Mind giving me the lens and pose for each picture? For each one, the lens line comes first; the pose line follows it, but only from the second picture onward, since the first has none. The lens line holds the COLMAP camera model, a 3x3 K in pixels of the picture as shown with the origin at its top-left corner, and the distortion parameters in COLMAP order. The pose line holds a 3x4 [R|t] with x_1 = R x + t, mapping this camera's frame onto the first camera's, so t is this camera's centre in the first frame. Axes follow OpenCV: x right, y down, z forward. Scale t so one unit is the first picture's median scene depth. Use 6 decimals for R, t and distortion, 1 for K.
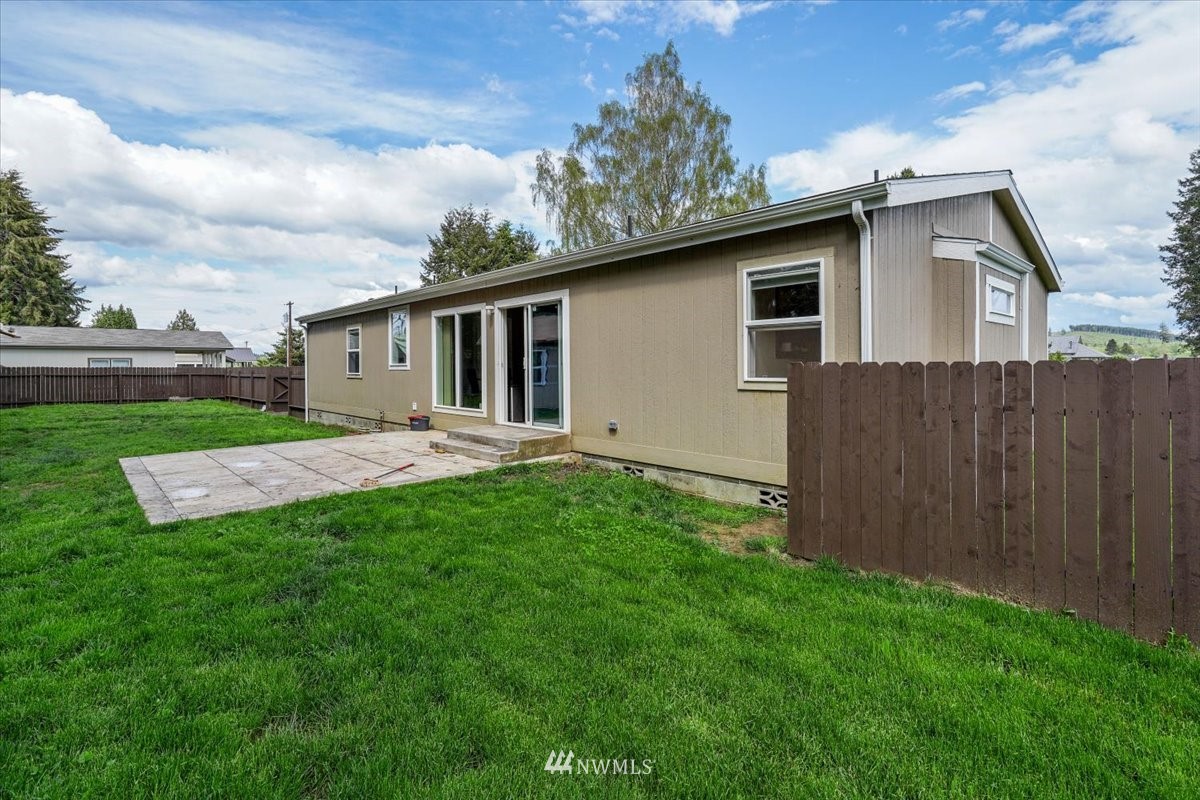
lens RADIAL K [[560.0, 0, 597.5], [0, 560.0, 376.2], [0, 0, 1]] dist [-0.001418, 0.000112]
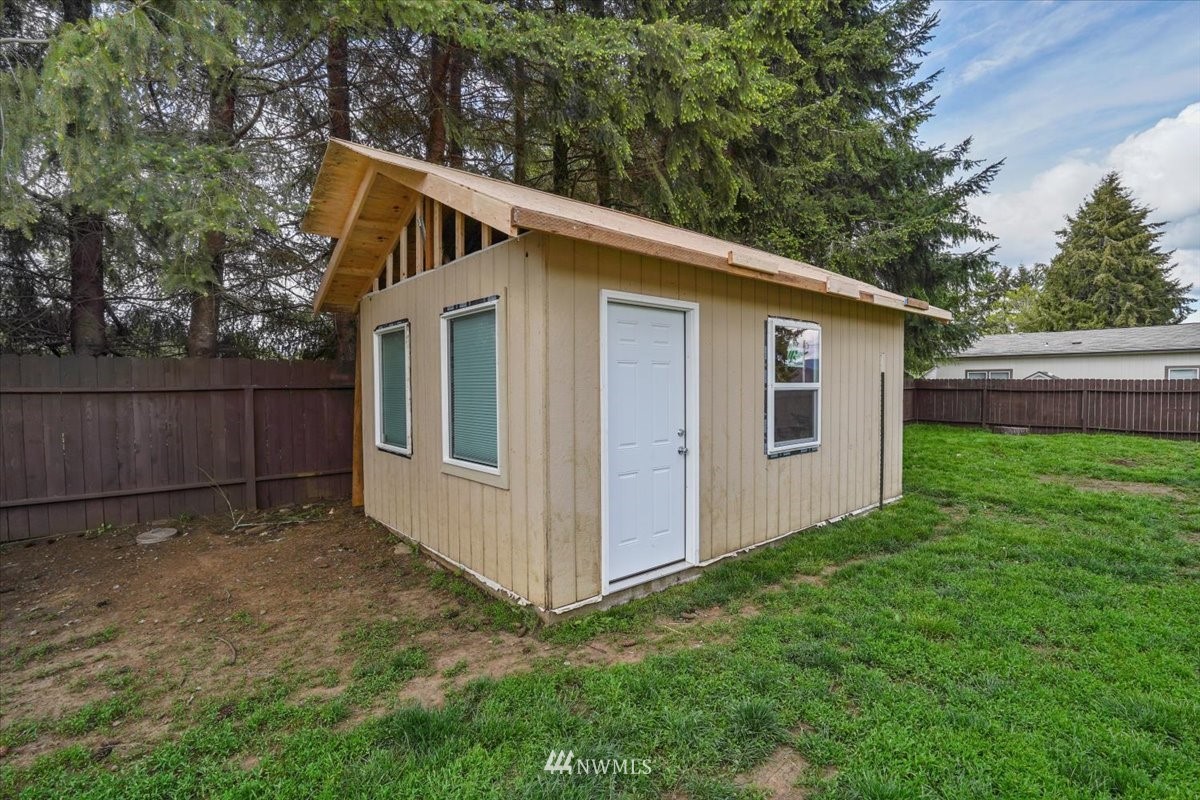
lens RADIAL K [[558.0, 0, 600.0], [0, 558.0, 400.0], [0, 0, 1]] dist [-0.050965, 0.017430]
pose [[-0.011888, 0.030283, -0.999471, -0.111013], [-0.009670, 0.999491, 0.030398, -0.001783], [0.999883, 0.010027, -0.011589, 0.146807]]
